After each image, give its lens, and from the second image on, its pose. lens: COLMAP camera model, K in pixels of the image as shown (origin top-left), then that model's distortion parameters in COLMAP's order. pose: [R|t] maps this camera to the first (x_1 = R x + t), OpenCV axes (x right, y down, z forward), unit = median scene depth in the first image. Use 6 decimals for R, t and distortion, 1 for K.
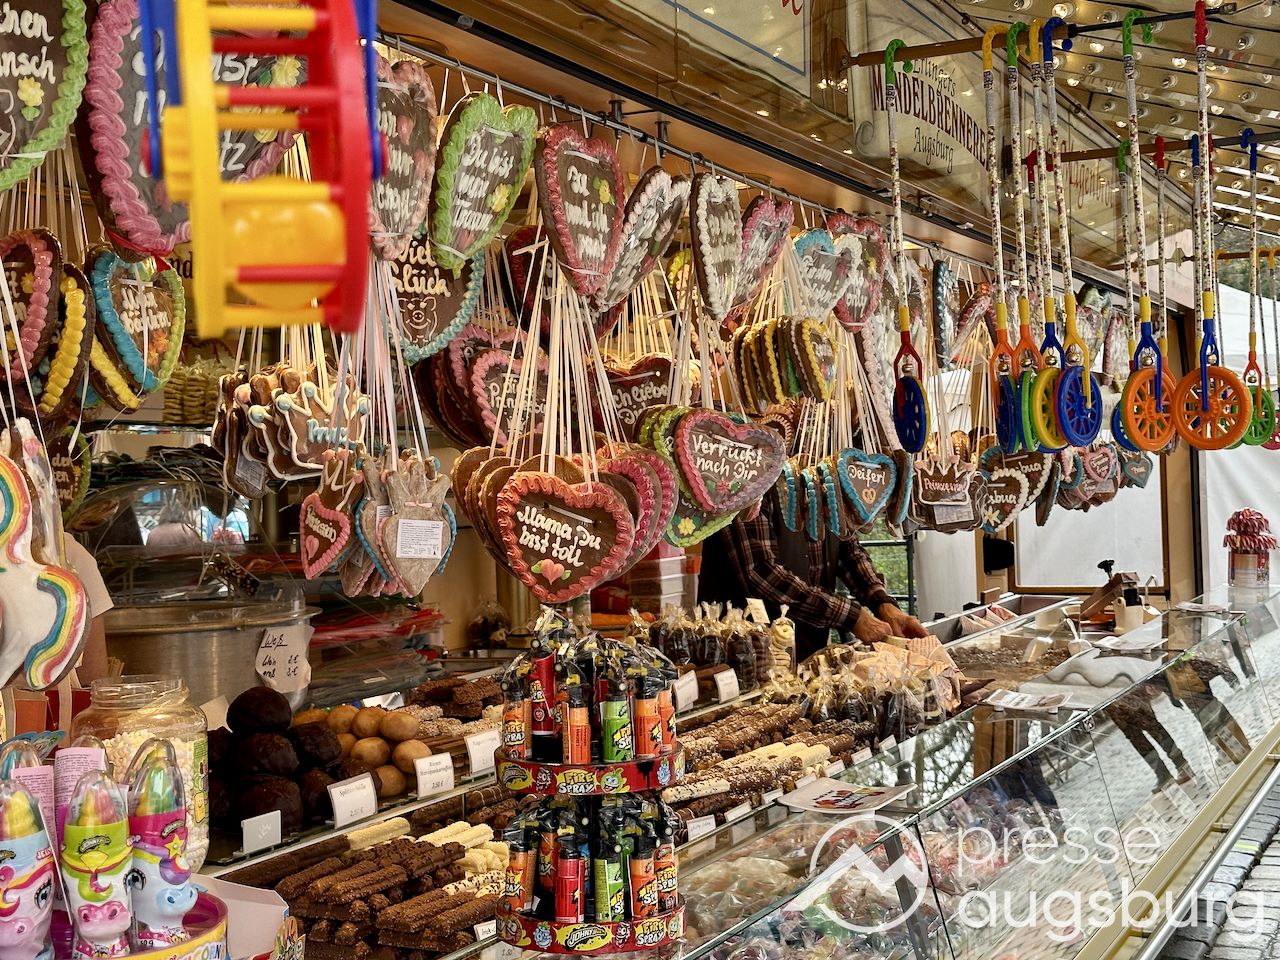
lens RADIAL K [[1775.6, 0, 640.1], [0, 1775.6, 478.9], [0, 0, 1]] dist [0.087329, 0.000000]
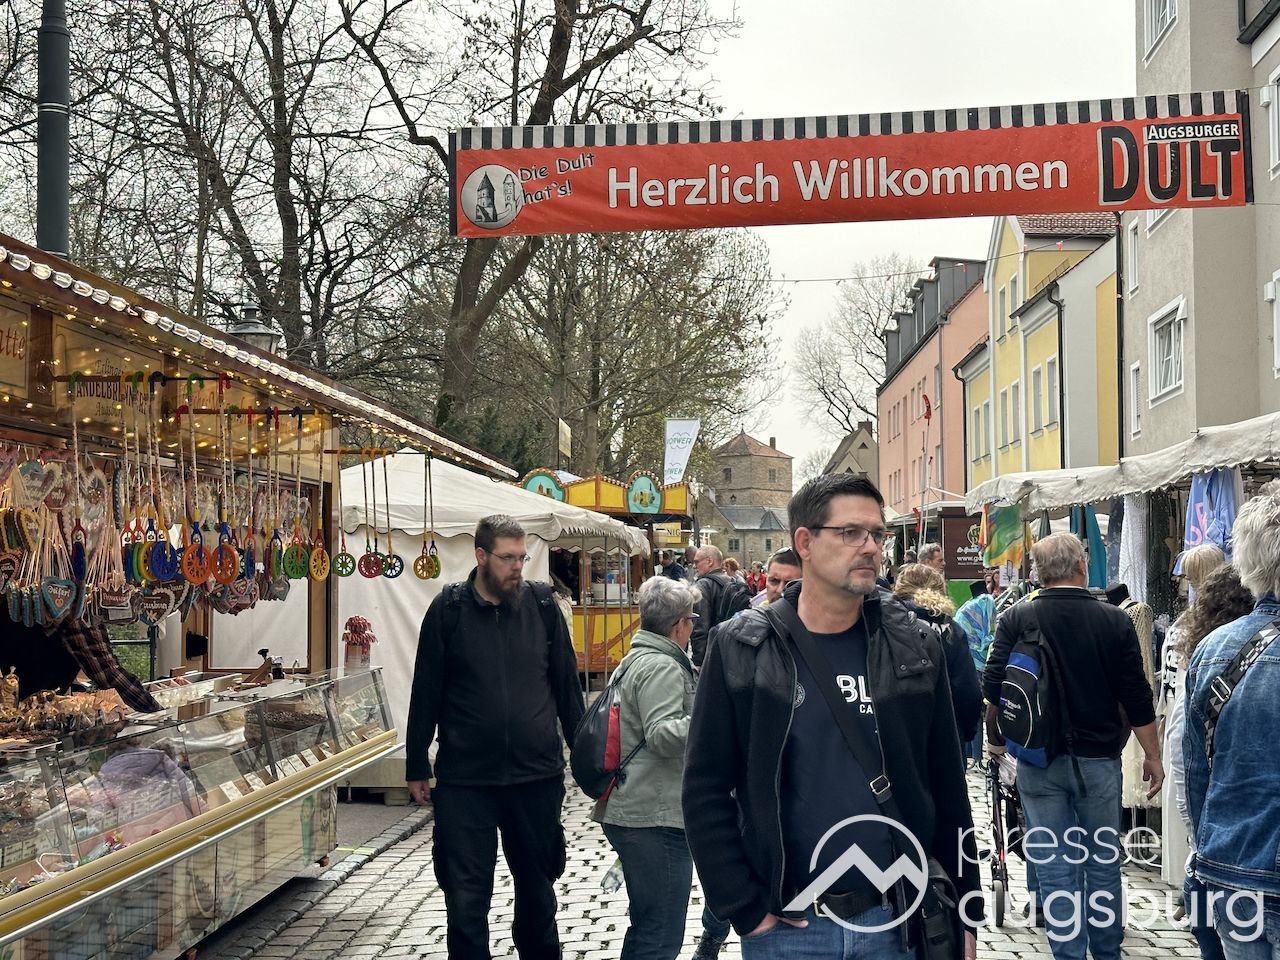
lens RADIAL K [[1775.6, 0, 642.1], [0, 1775.6, 487.1], [0, 0, 1]] dist [0.087329, 0.000000]
pose [[0.928377, 0.046207, 0.368755, -0.000851], [-0.025444, 0.997815, -0.060973, -0.010480], [-0.370767, 0.047223, 0.927525, -0.819652]]
